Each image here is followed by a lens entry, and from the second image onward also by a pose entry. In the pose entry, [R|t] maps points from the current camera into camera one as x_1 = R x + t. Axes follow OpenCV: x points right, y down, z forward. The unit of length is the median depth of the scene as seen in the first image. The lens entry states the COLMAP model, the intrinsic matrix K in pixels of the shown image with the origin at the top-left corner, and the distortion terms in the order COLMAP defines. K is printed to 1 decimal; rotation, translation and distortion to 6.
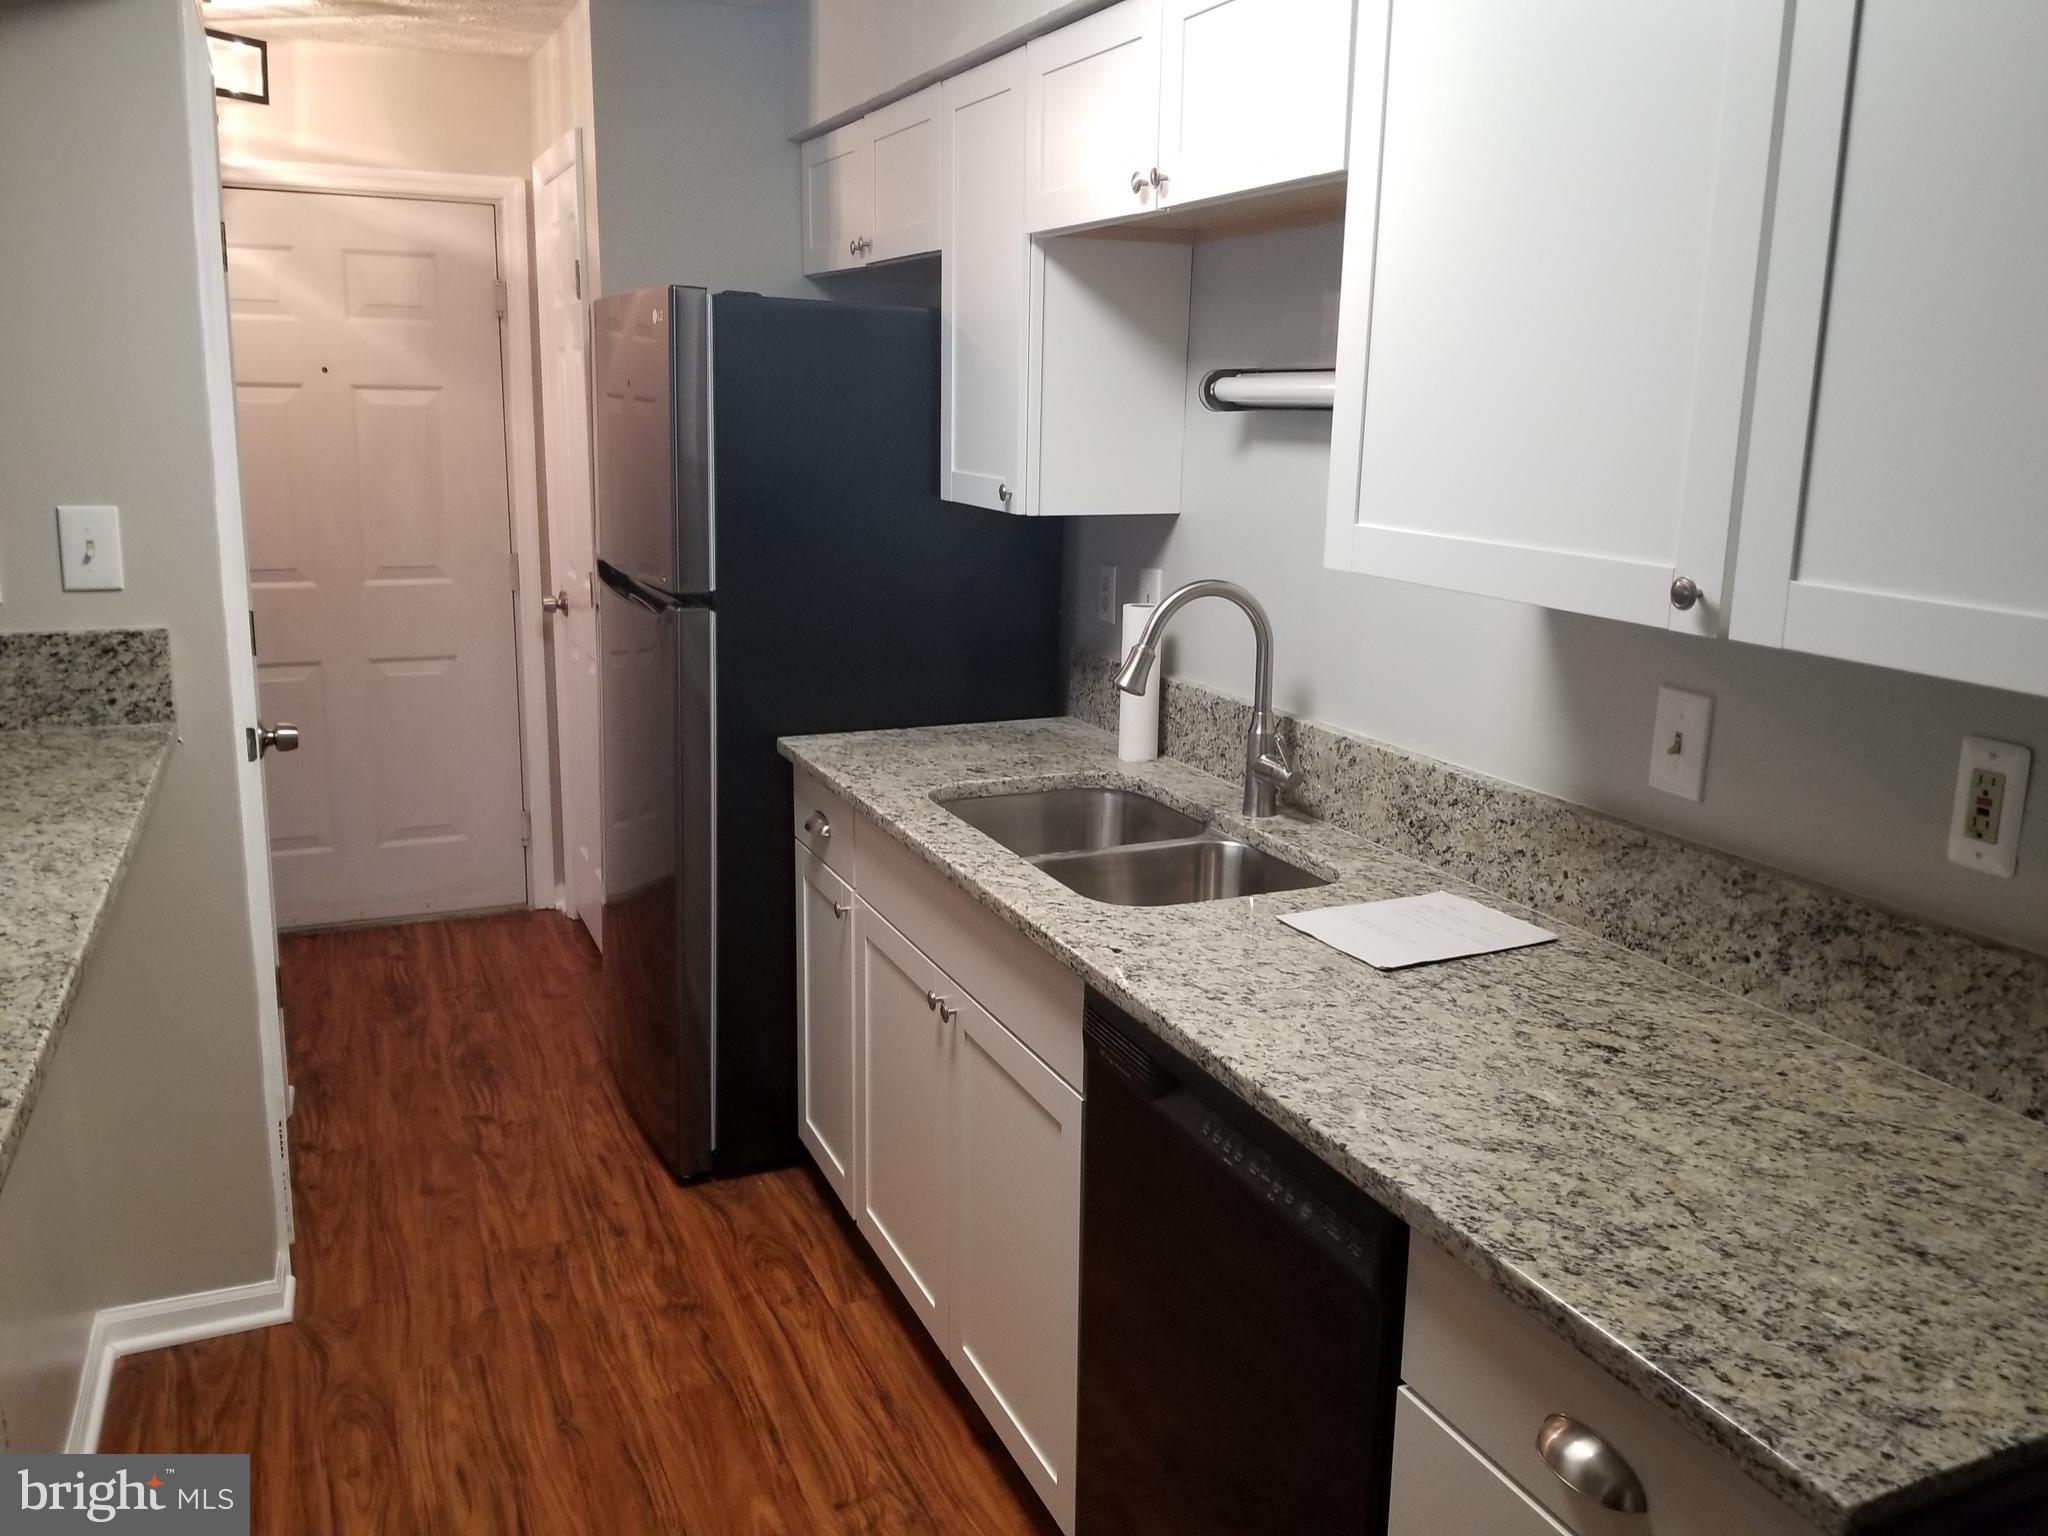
lens RADIAL K [[1627.9, 0, 1017.8], [0, 1627.9, 717.6], [0, 0, 1]] dist [0.102121, -0.143000]
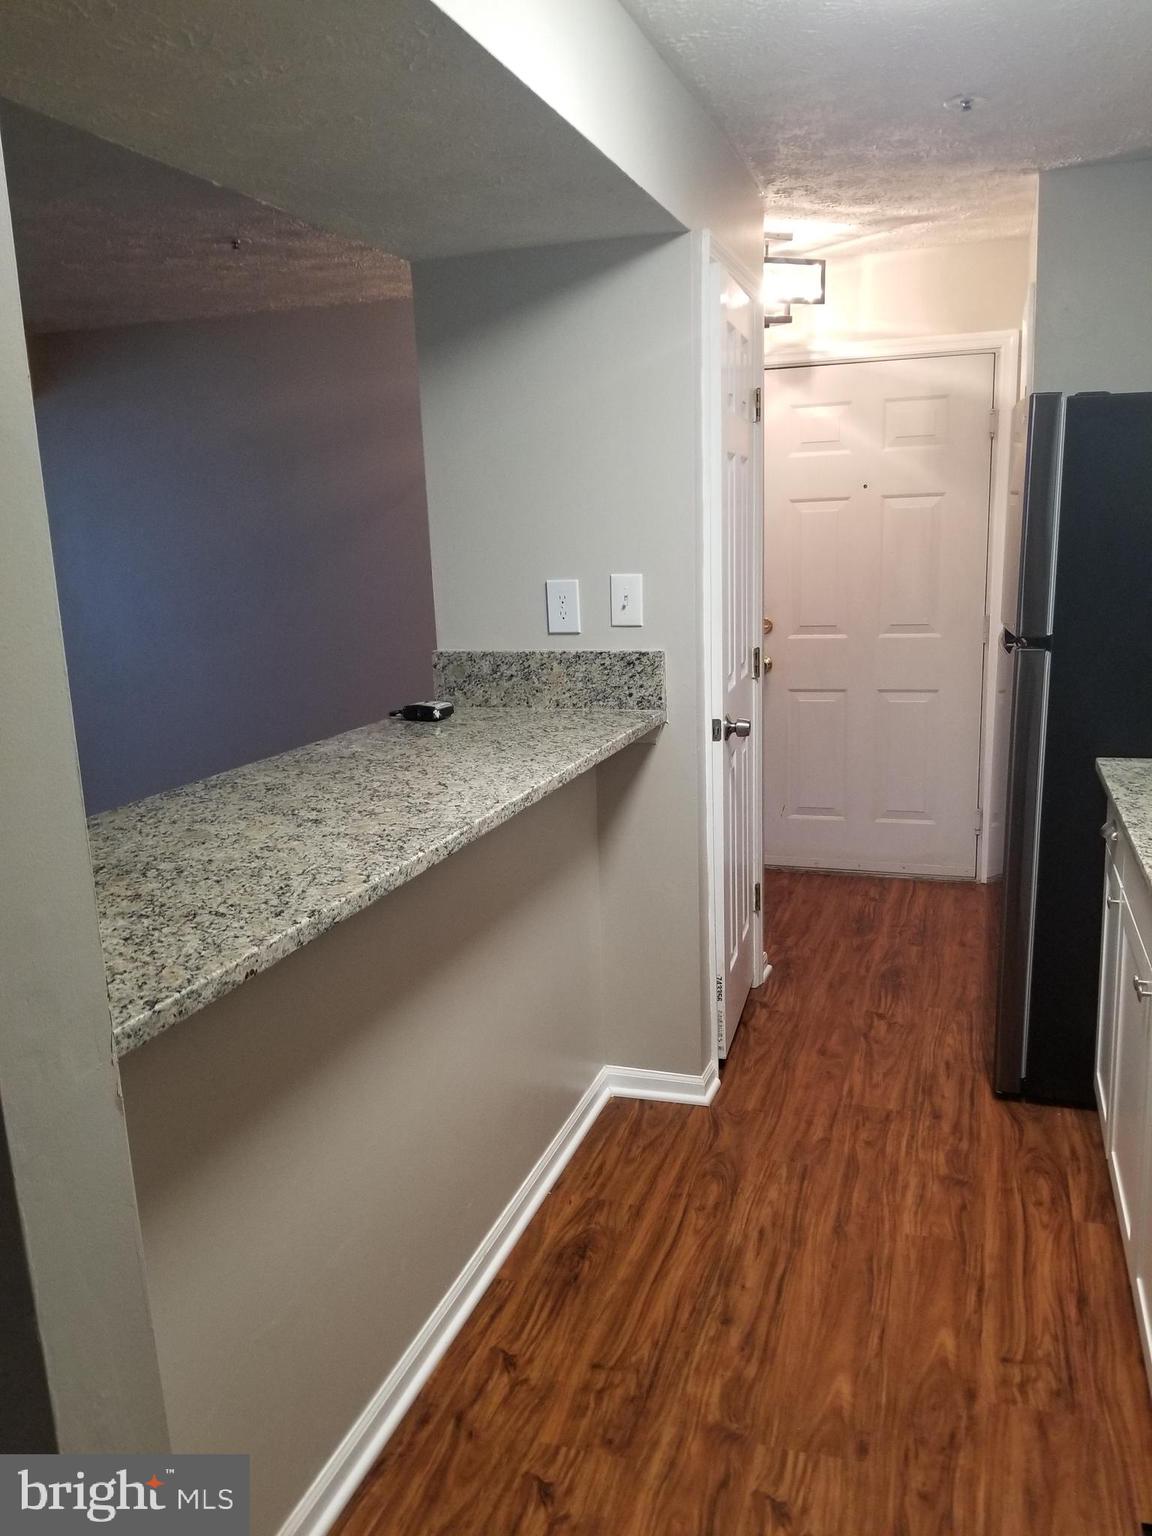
lens RADIAL K [[1220.9, 0, 604.2], [0, 1220.9, 770.6], [0, 0, 1]] dist [0.102121, -0.143000]
pose [[0.755357, 0.089271, -0.649204, 0.197792], [-0.081000, 0.995800, 0.042686, 0.013752], [0.650288, 0.020342, 0.759416, 0.065761]]
